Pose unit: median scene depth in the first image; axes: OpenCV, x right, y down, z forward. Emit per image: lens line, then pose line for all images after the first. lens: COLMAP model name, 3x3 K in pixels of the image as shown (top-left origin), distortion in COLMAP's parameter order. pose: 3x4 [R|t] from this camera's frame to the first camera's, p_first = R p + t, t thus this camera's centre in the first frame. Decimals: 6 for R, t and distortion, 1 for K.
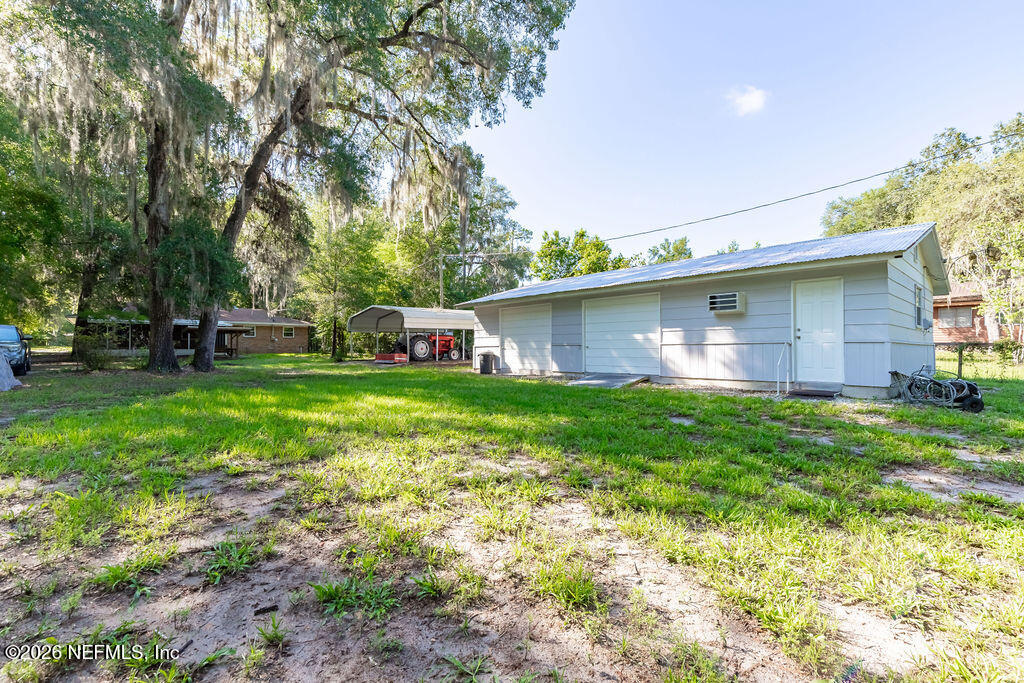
lens RADIAL K [[466.6, 0, 509.6], [0, 466.6, 341.1], [0, 0, 1]] dist [0.014251, -0.003470]
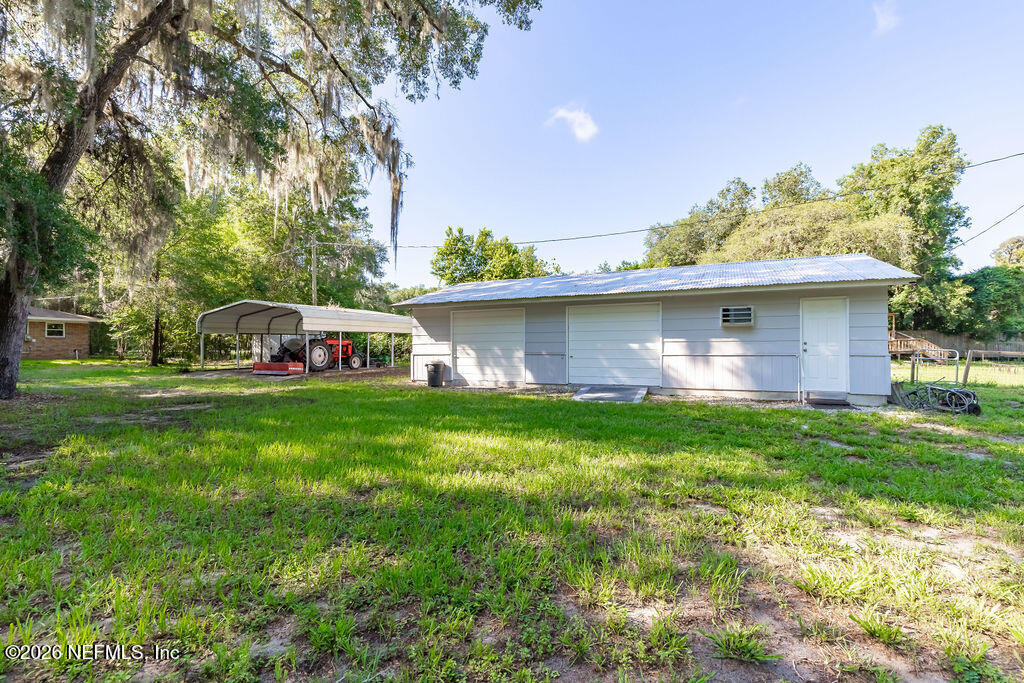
lens RADIAL K [[466.6, 0, 511.7], [0, 466.6, 342.9], [0, 0, 1]] dist [0.014251, -0.003470]
pose [[0.923231, 0.004648, 0.384217, -0.236204], [-0.006367, 0.999975, 0.003202, -0.013054], [-0.384193, -0.005402, 0.923237, 0.140642]]
